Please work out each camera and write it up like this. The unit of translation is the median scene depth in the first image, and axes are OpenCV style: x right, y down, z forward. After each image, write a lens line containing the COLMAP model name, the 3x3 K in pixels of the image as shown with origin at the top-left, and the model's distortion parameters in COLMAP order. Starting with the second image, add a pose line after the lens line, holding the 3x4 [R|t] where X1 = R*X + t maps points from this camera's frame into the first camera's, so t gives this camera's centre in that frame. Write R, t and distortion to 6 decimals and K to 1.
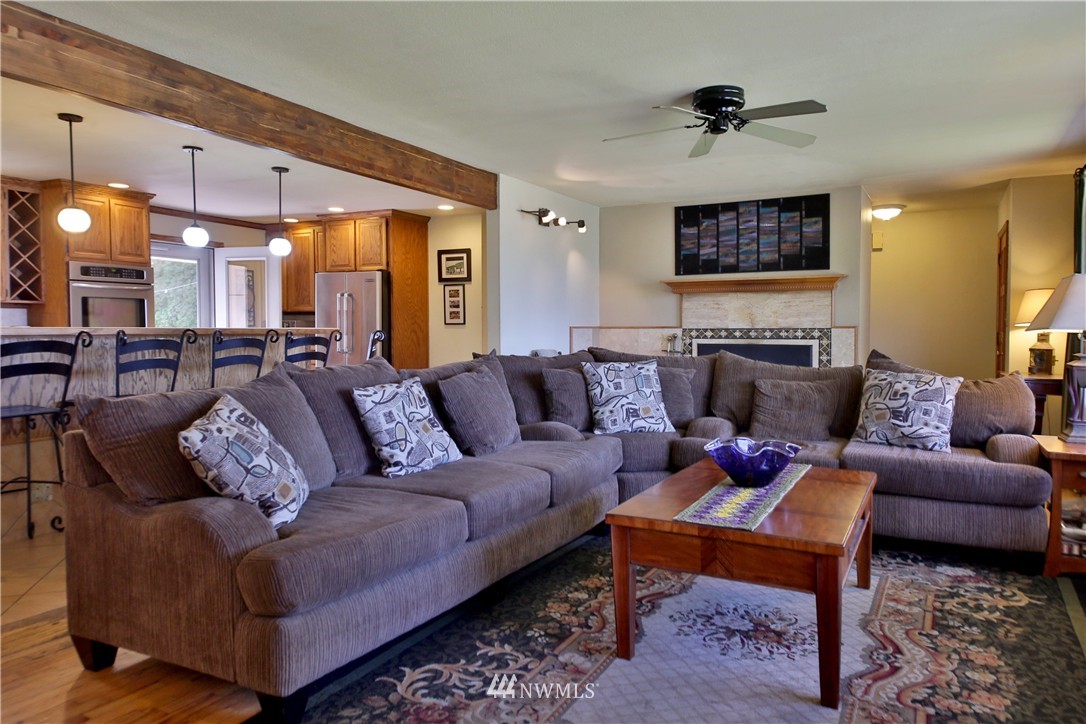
lens RADIAL K [[771.1, 0, 539.7], [0, 771.1, 336.7], [0, 0, 1]] dist [0.092609, -0.008370]
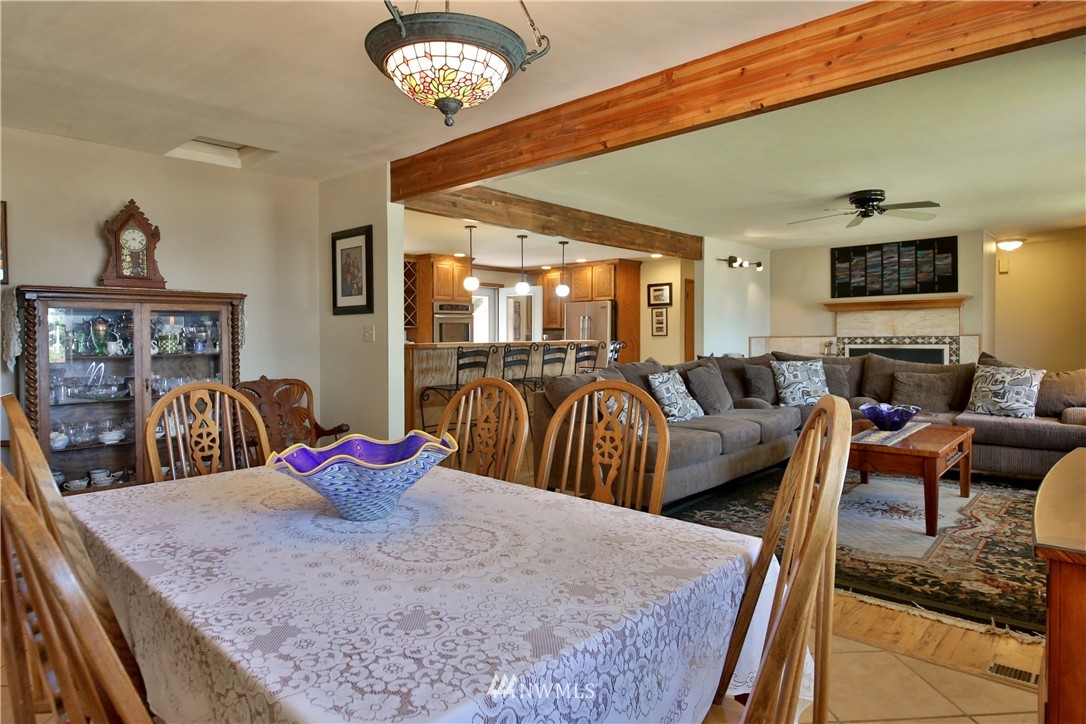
lens RADIAL K [[602.4, 0, 543.9], [0, 602.4, 352.3], [0, 0, 1]] dist [0.038514, -0.022957]
pose [[0.966606, -0.005166, -0.256216, -0.059008], [0.008809, 0.999876, 0.013071, -0.003890], [0.256116, -0.014891, 0.966531, -0.242168]]
